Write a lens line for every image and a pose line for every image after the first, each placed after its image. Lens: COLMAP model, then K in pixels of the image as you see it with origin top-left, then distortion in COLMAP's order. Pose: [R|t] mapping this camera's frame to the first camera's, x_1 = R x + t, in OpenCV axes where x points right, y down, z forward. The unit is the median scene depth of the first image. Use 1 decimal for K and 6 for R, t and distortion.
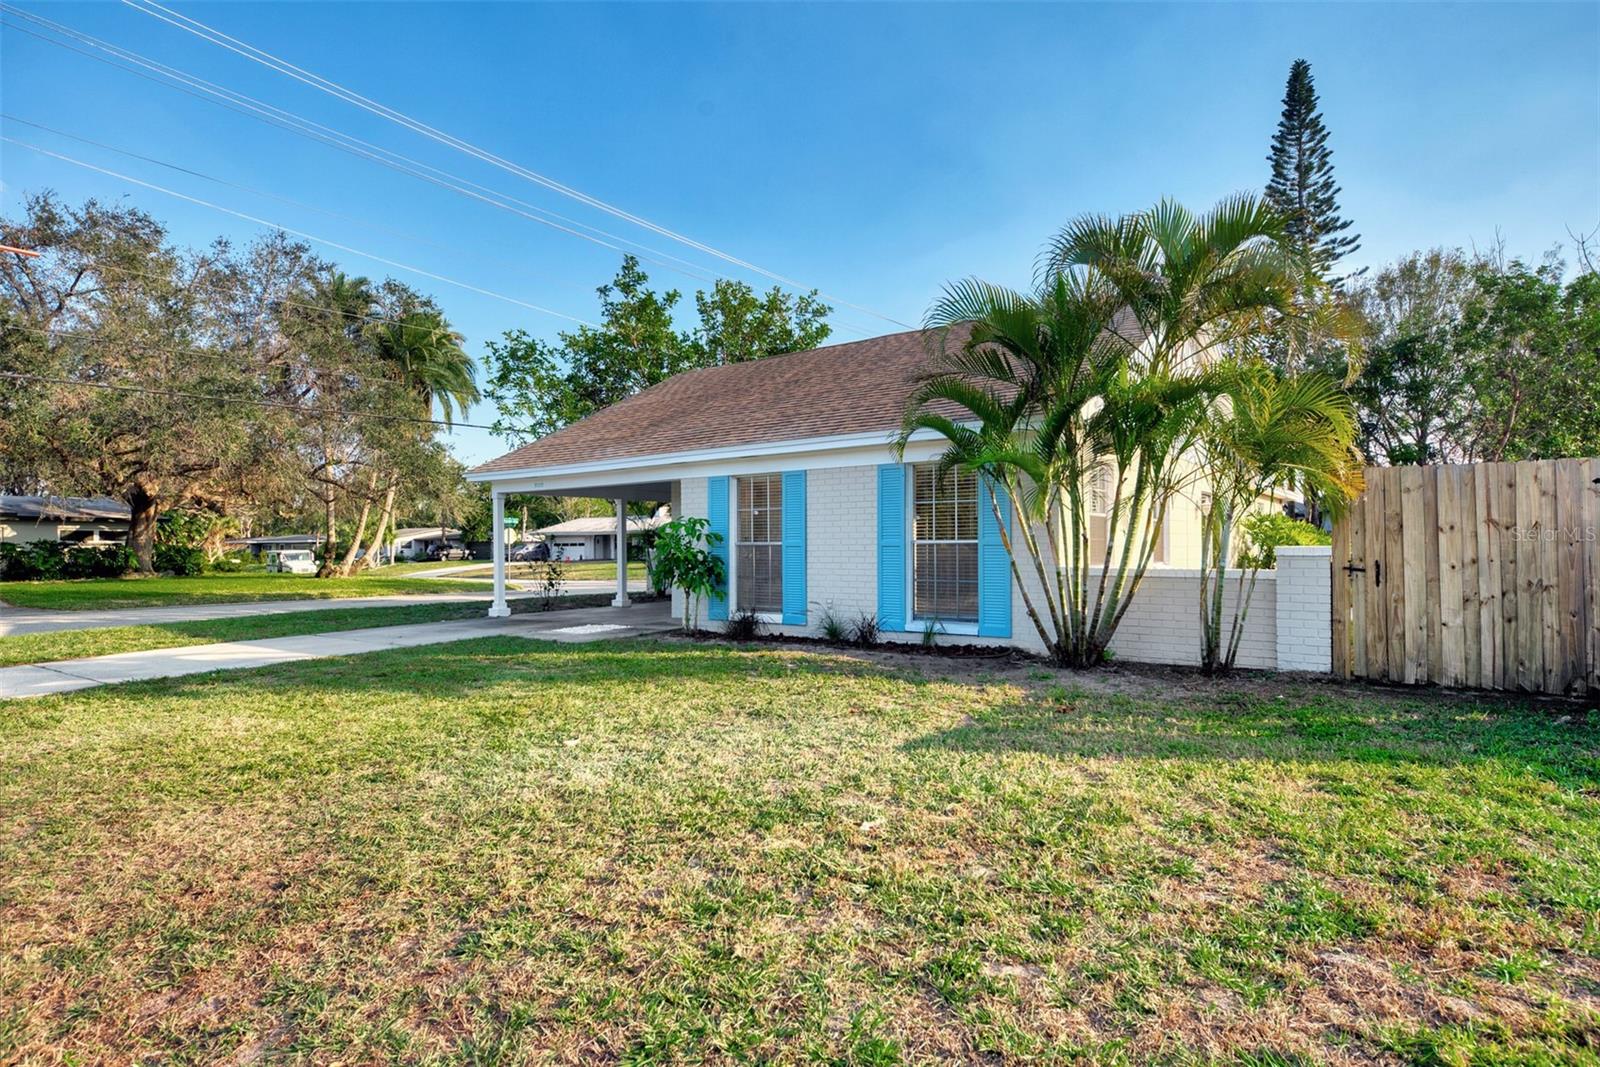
lens RADIAL K [[842.1, 0, 807.9], [0, 842.1, 537.2], [0, 0, 1]] dist [-0.003819, 0.000348]
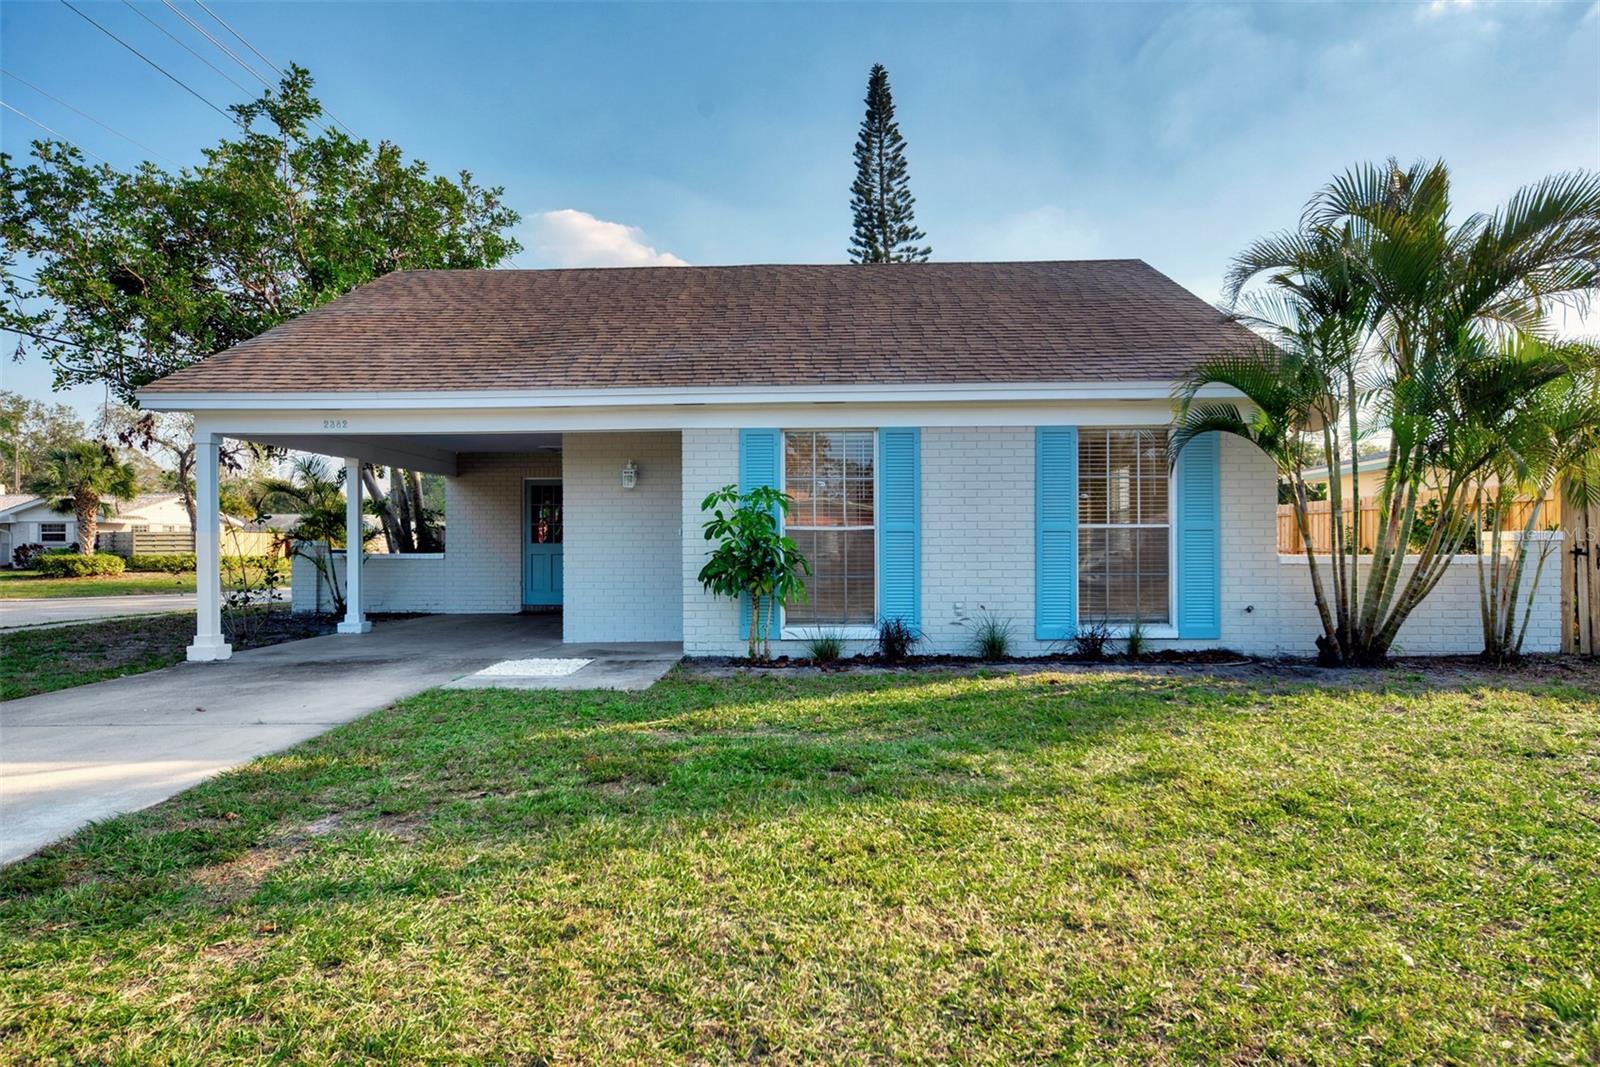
lens RADIAL K [[957.9, 0, 807.5], [0, 957.9, 539.8], [0, 0, 1]] dist [-0.001251, 0.001748]
pose [[0.817391, 0.003311, 0.576074, -0.247883], [-0.005174, 0.999985, 0.001595, 0.007496], [-0.576061, -0.004285, 0.817396, 0.167807]]
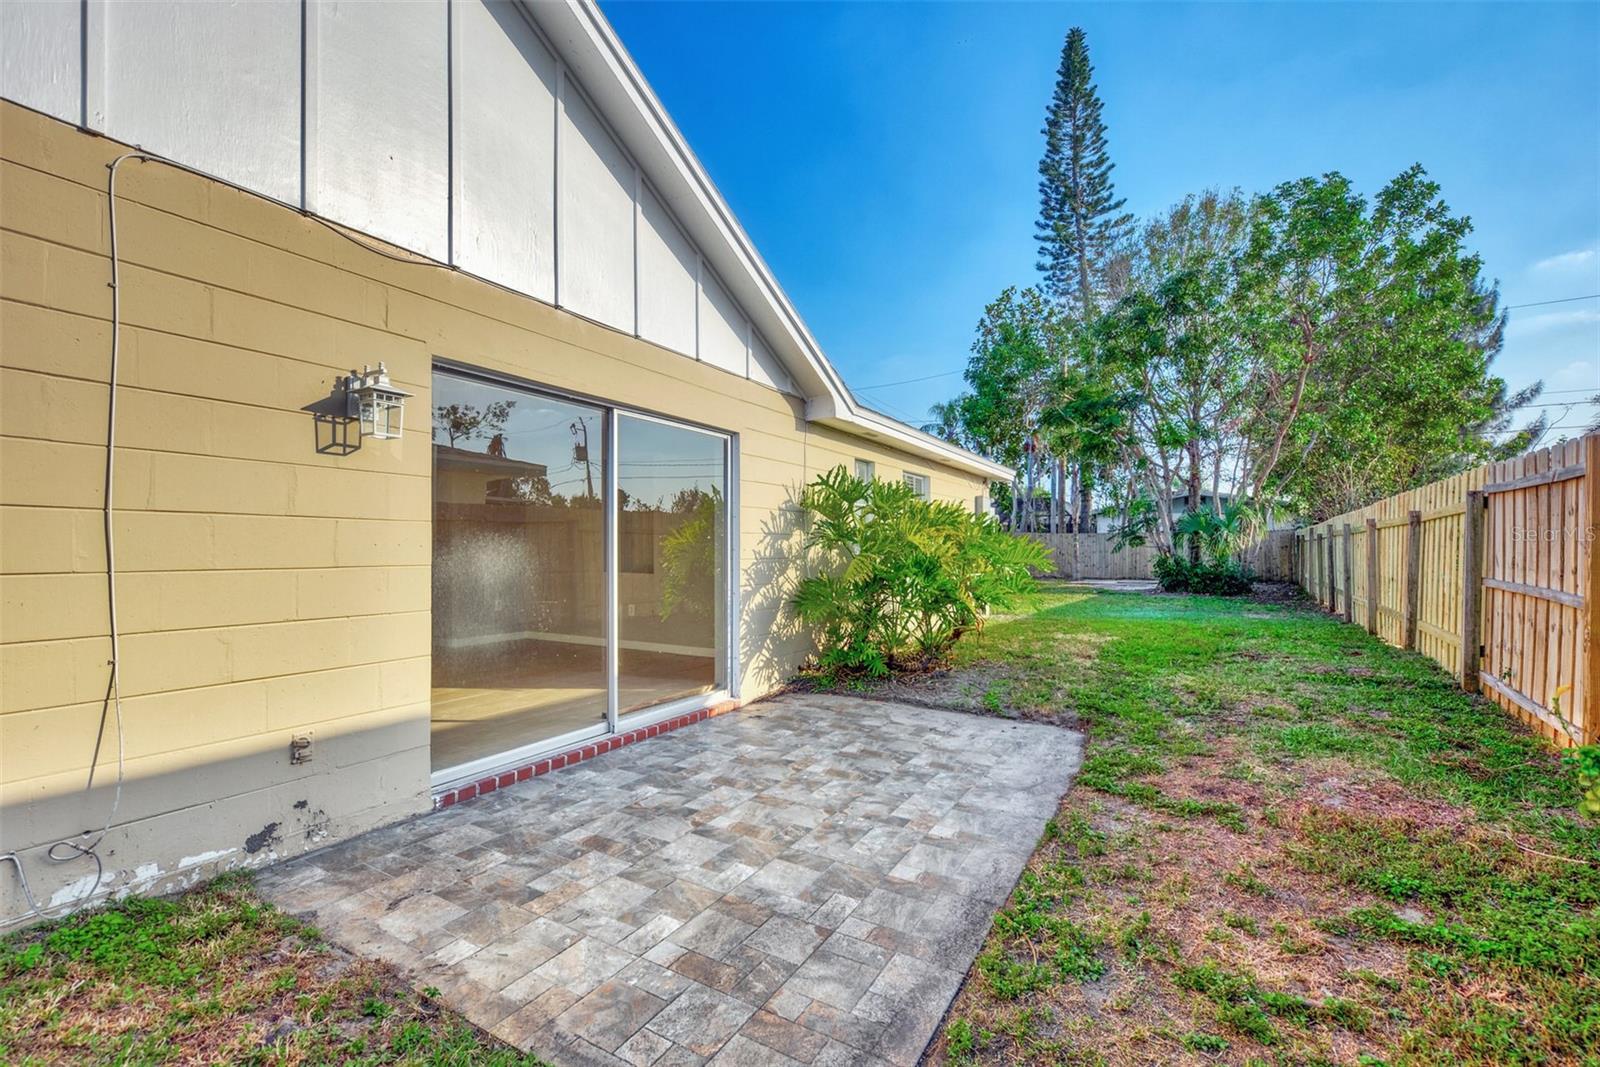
lens RADIAL K [[742.4, 0, 797.0], [0, 742.4, 546.9], [0, 0, 1]] dist [-0.001220, -0.000182]
pose [[0.990036, 0.005543, 0.140708, 0.280944], [-0.005597, 0.999984, -0.000010, 0.007773], [-0.140706, -0.000777, 0.990051, 0.385698]]
